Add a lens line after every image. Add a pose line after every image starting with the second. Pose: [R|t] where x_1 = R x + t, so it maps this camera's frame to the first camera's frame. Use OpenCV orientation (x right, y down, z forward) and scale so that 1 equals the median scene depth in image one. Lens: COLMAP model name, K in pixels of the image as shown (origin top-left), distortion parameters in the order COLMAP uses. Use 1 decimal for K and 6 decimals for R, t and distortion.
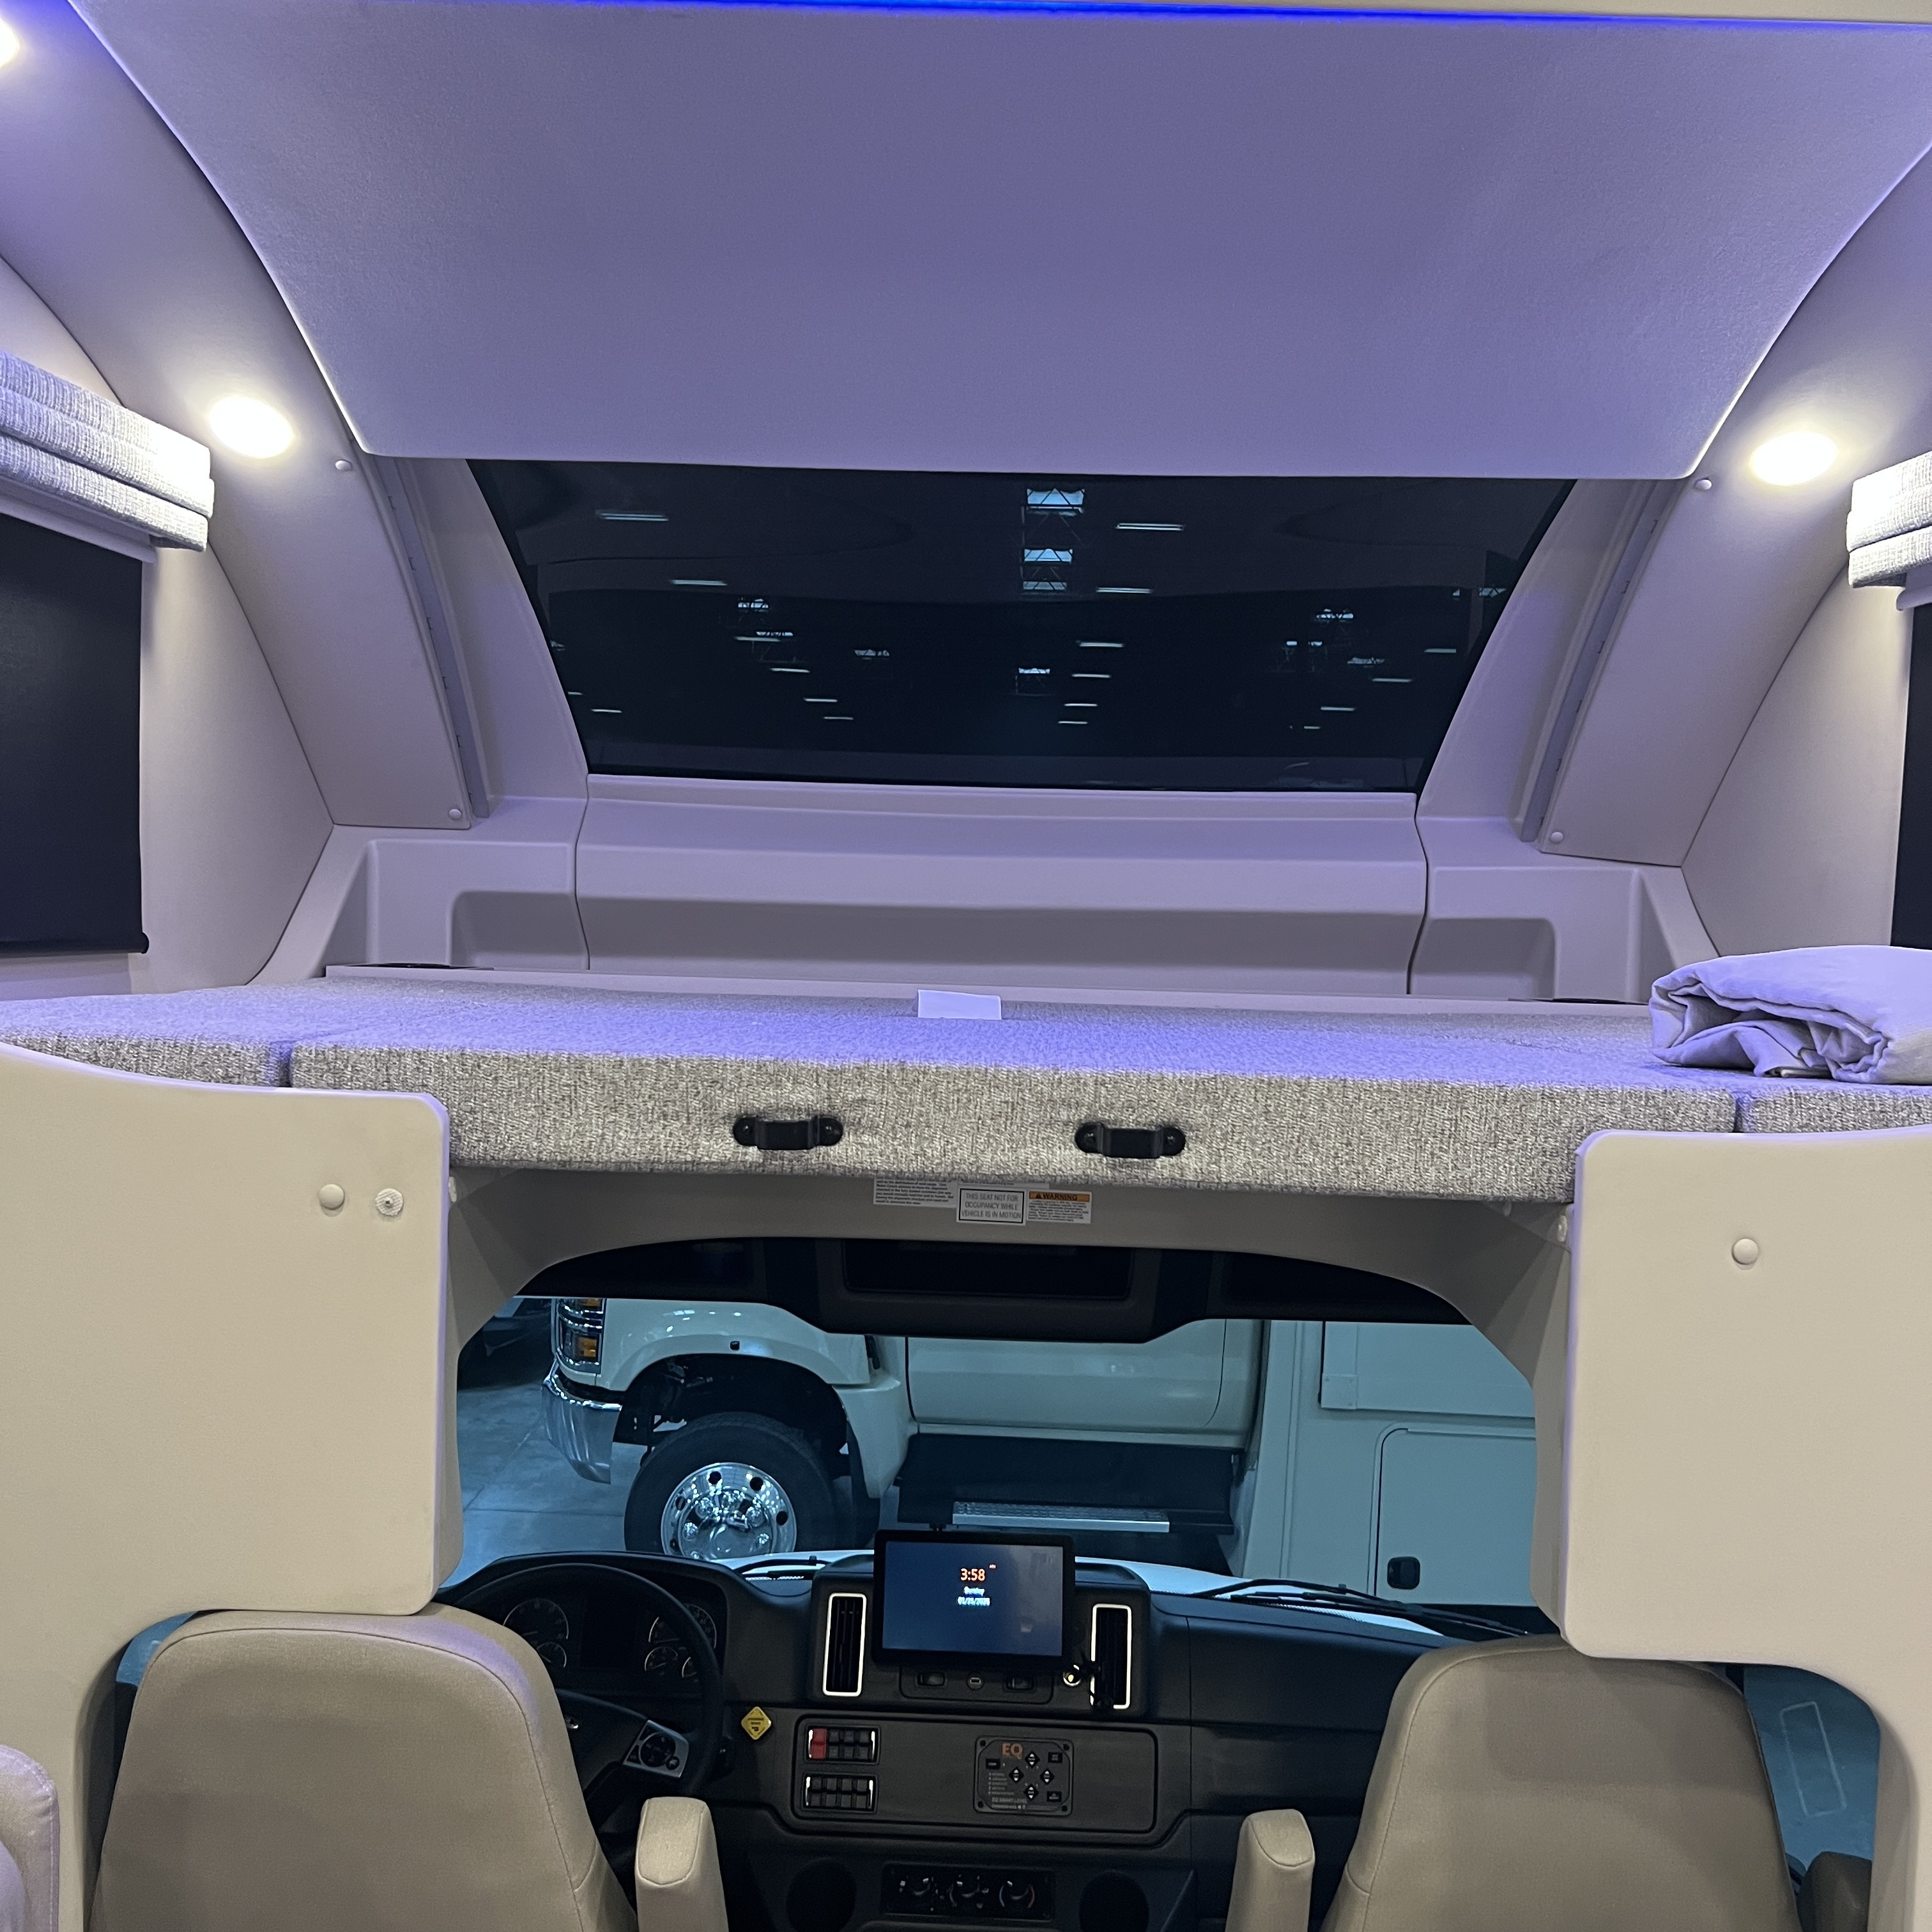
lens RADIAL K [[1930.0, 0, 964.0], [0, 1930.0, 977.4], [0, 0, 1]] dist [0.082106, -0.182716]
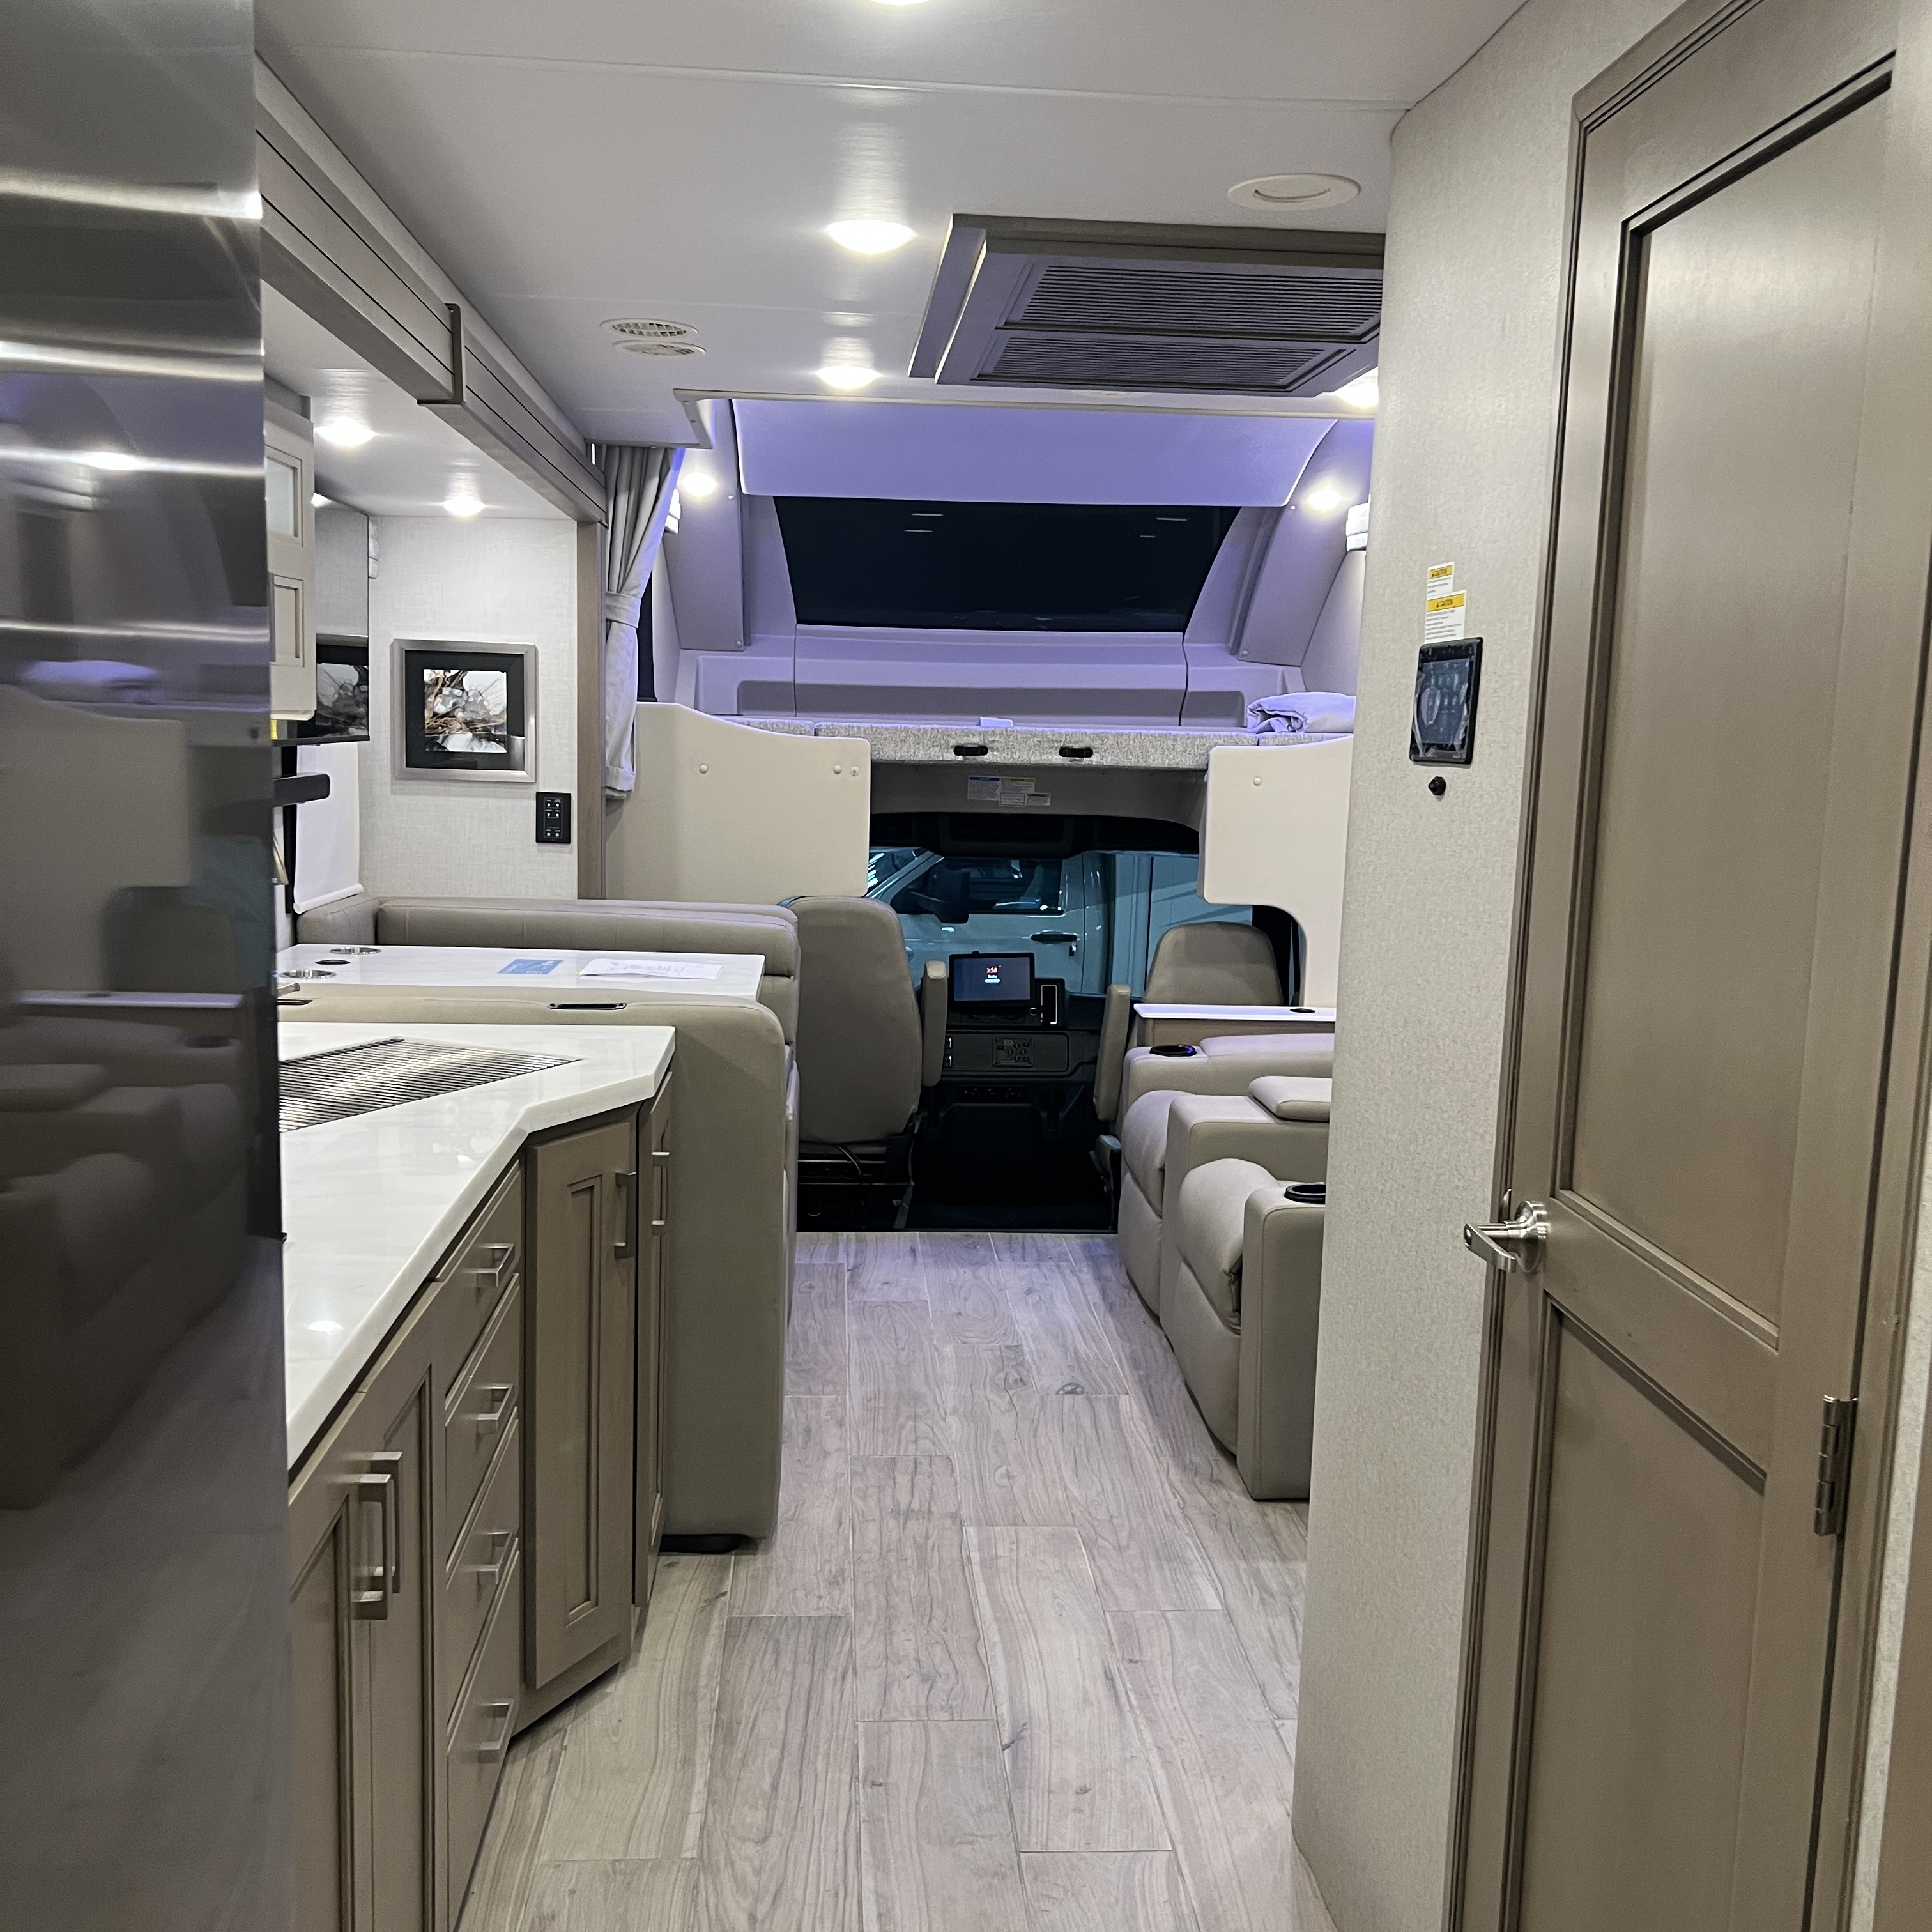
lens RADIAL K [[1930.0, 0, 964.0], [0, 1930.0, 977.4], [0, 0, 1]] dist [0.082106, -0.182716]
pose [[0.996419, -0.016618, 0.082904, -0.224602], [0.008198, 0.994864, 0.100889, 0.077833], [-0.084155, -0.099848, 0.991438, -1.335525]]
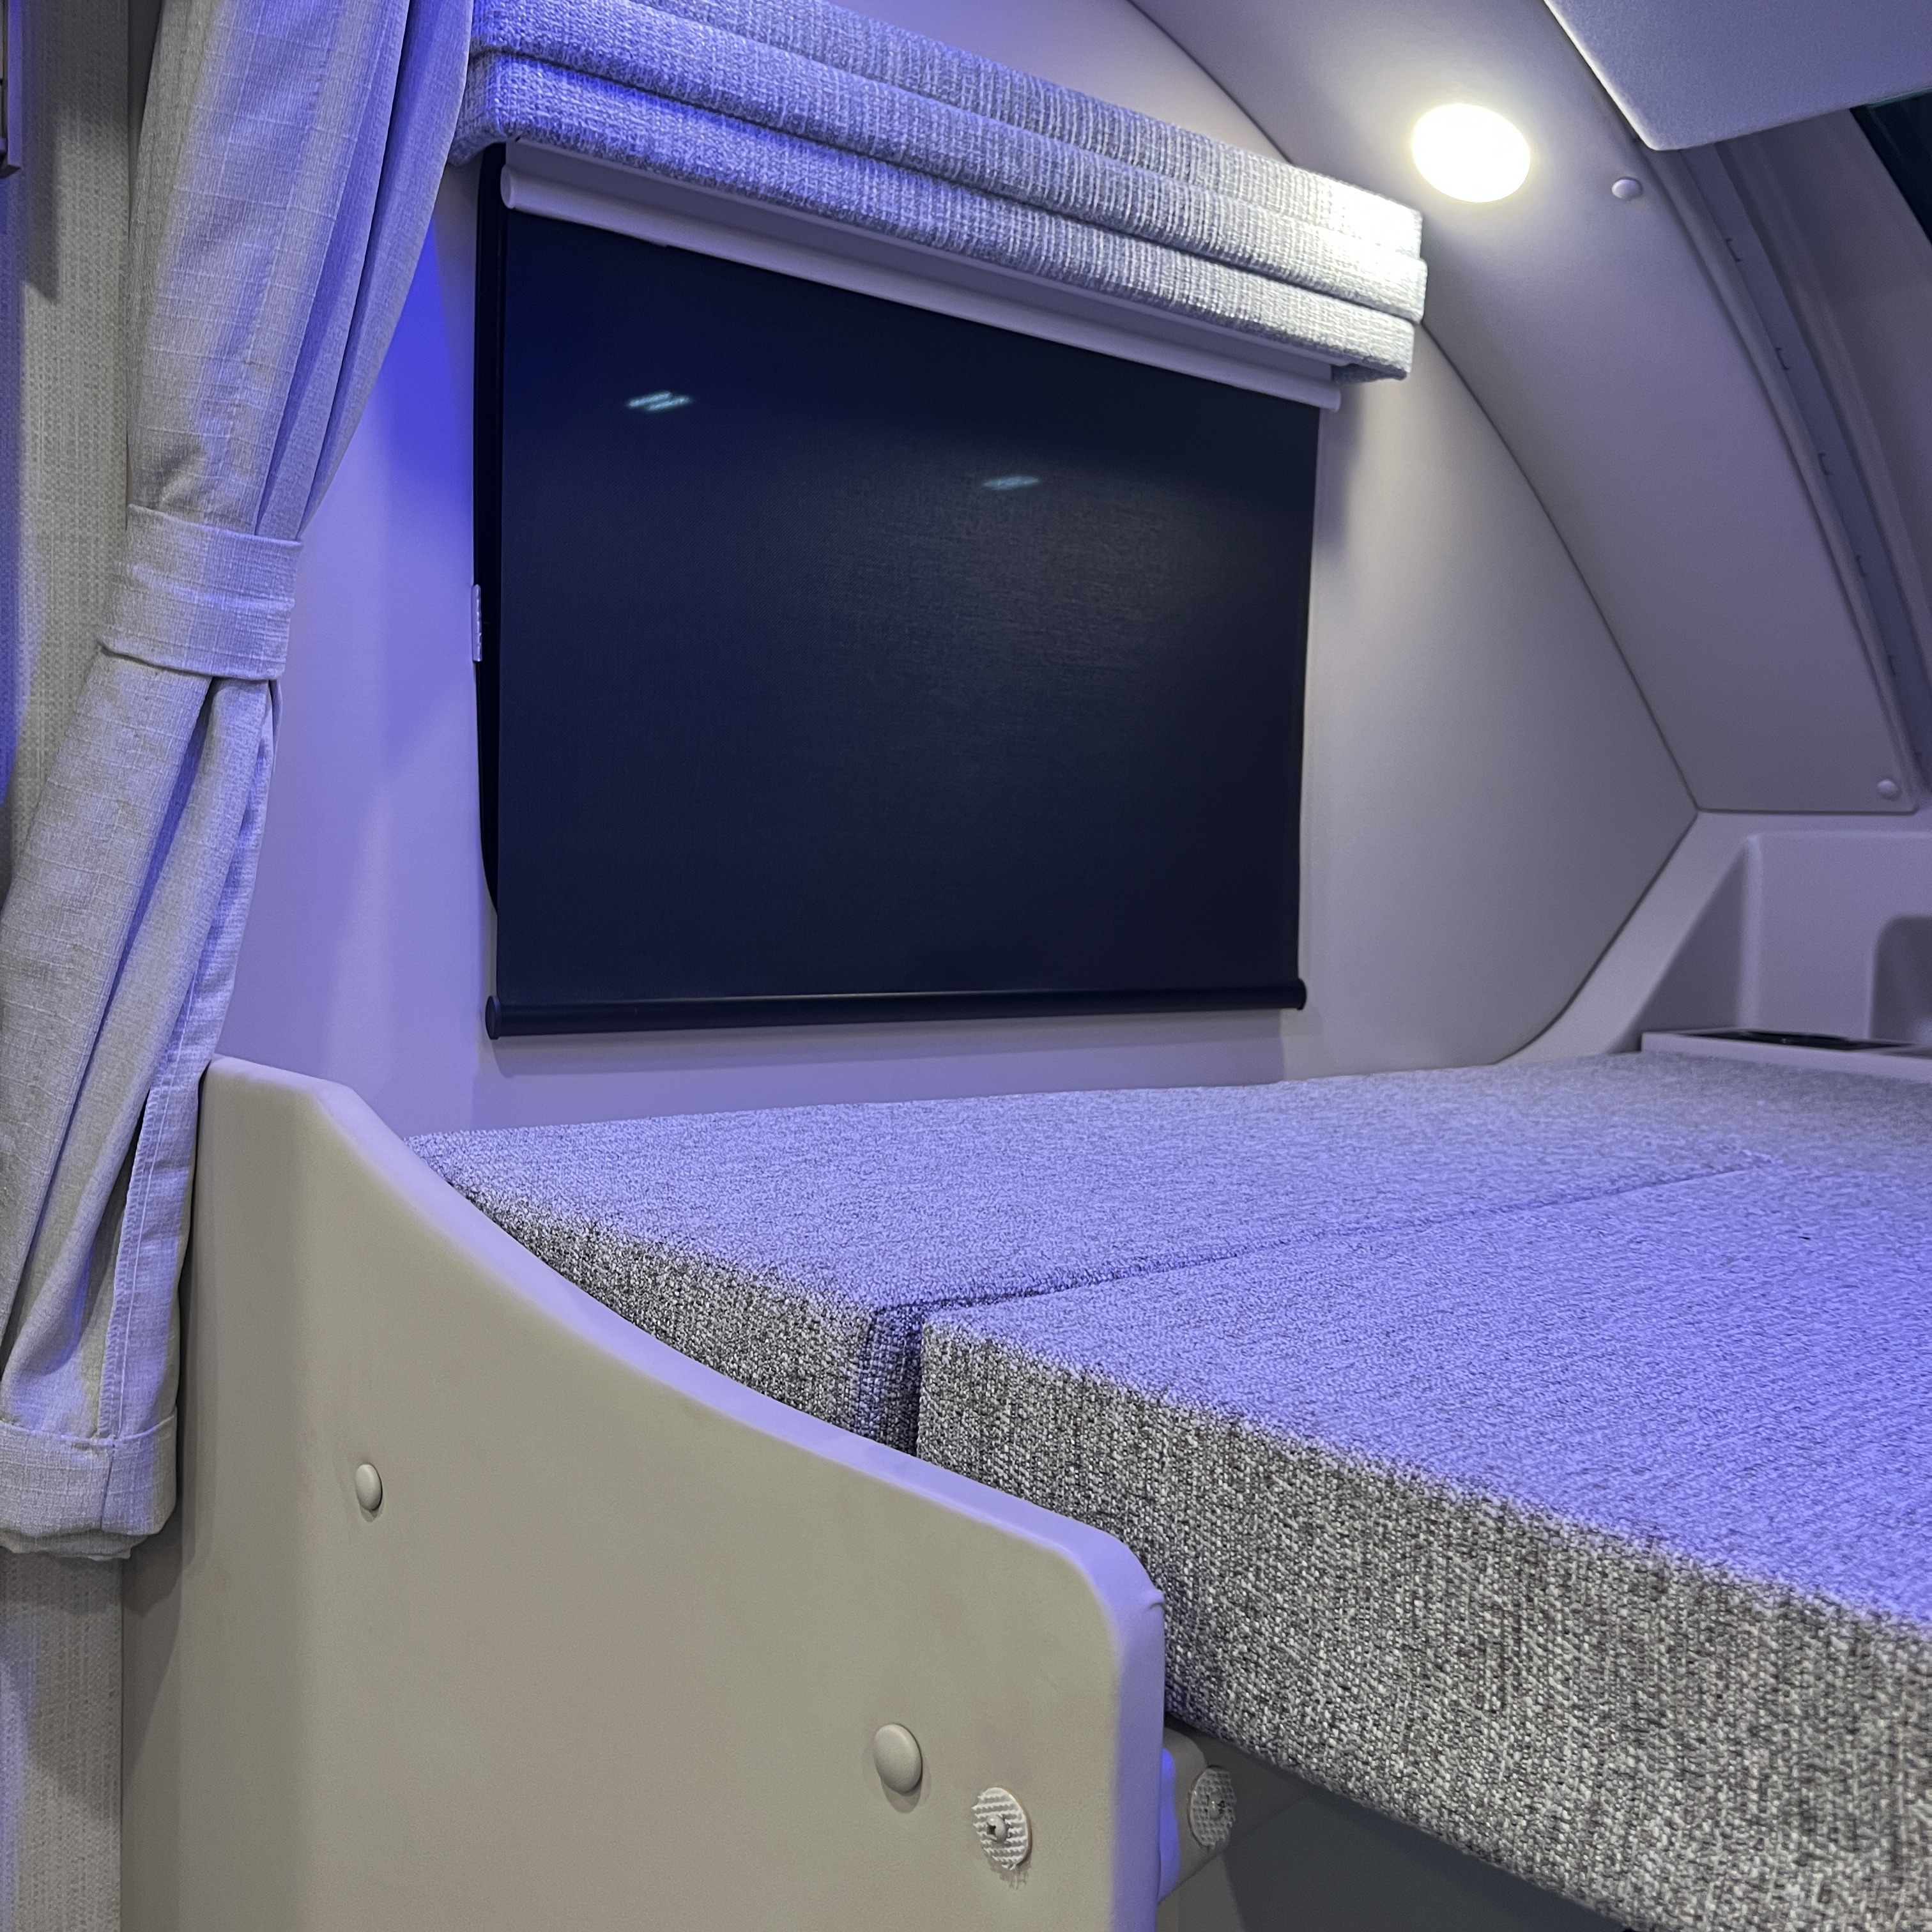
lens RADIAL K [[1942.5, 0, 993.3], [0, 1942.5, 957.9], [0, 0, 1]] dist [-0.019926, -0.002882]
pose [[0.695061, 0.029029, -0.718365, -0.026573], [-0.038035, 0.999270, 0.003579, -0.025858], [0.717944, 0.024835, 0.695657, 0.431483]]
